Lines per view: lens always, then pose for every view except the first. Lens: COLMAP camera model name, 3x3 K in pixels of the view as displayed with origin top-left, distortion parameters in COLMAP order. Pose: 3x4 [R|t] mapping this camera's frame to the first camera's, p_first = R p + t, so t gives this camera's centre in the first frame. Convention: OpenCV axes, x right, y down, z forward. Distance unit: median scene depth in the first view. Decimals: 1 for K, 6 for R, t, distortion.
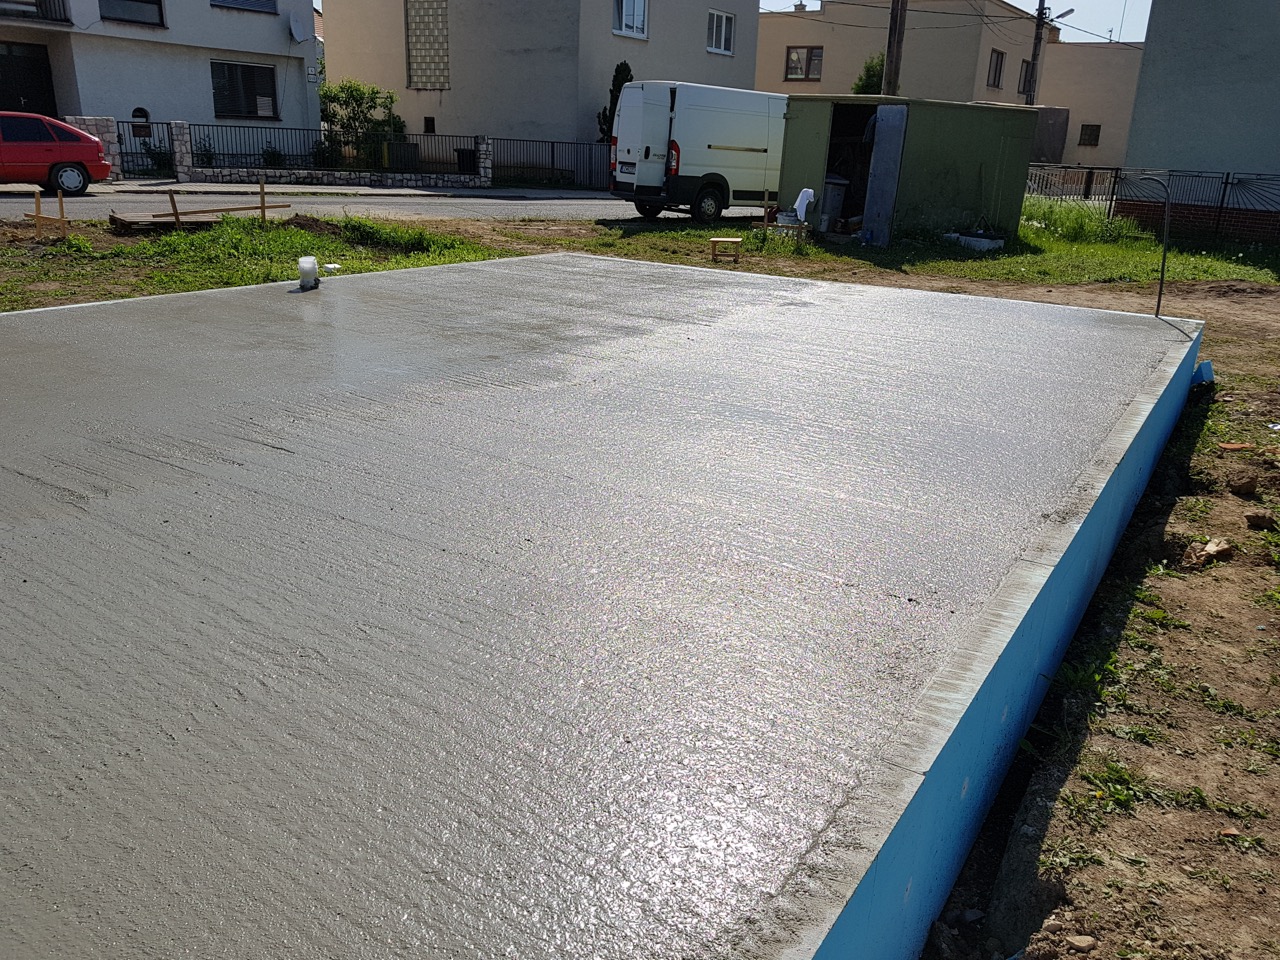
lens RADIAL K [[980.6, 0, 635.9], [0, 980.6, 492.3], [0, 0, 1]] dist [0.017447, -0.010137]
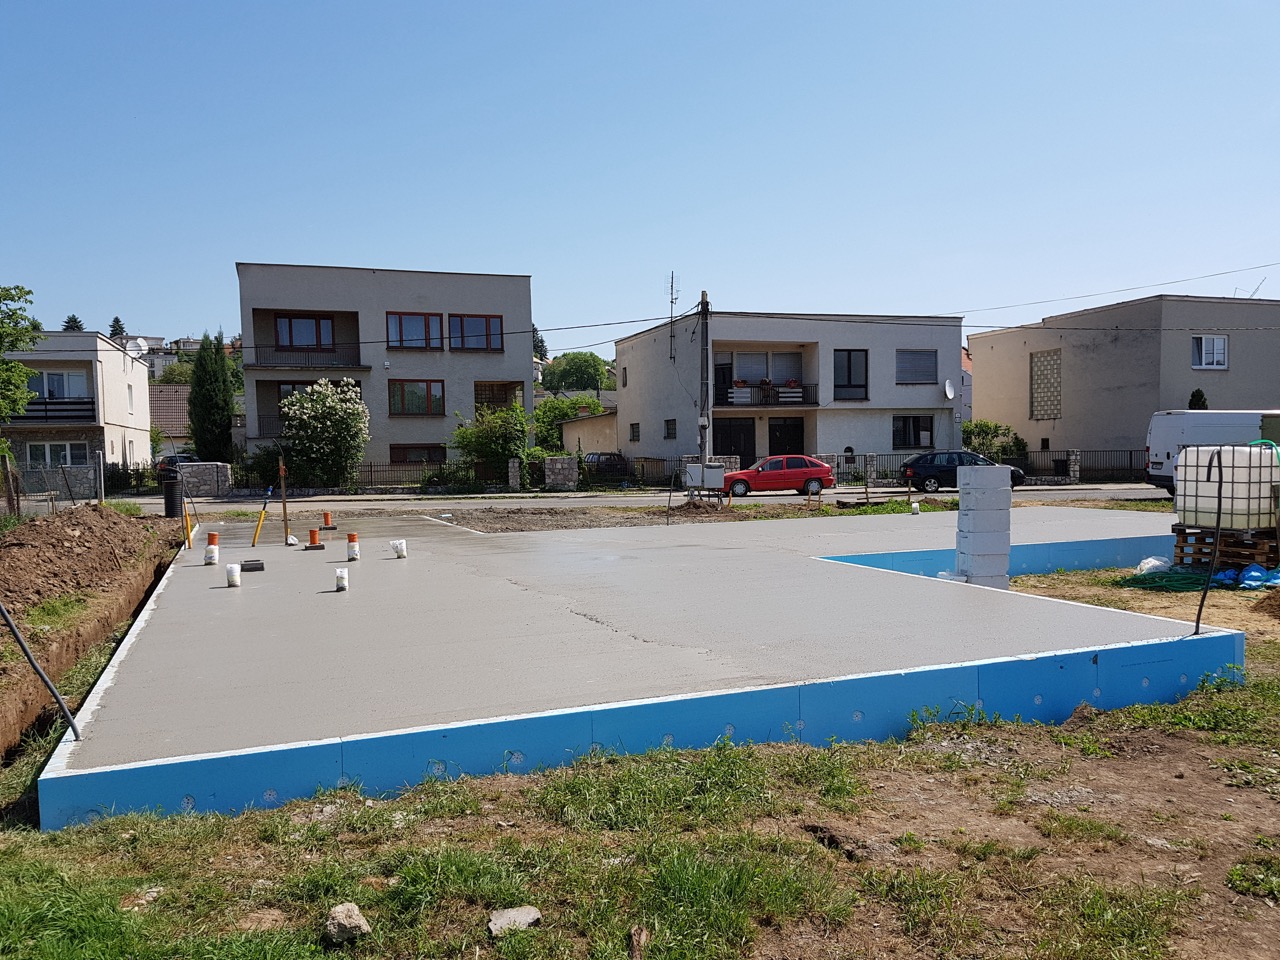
lens RADIAL K [[980.6, 0, 633.0], [0, 980.6, 485.1], [0, 0, 1]] dist [0.017447, -0.010137]
pose [[0.798558, -0.037471, -0.600751, 0.187623], [-0.151943, 0.953189, -0.261427, 0.151802], [0.582425, 0.300044, 0.755483, -0.422306]]
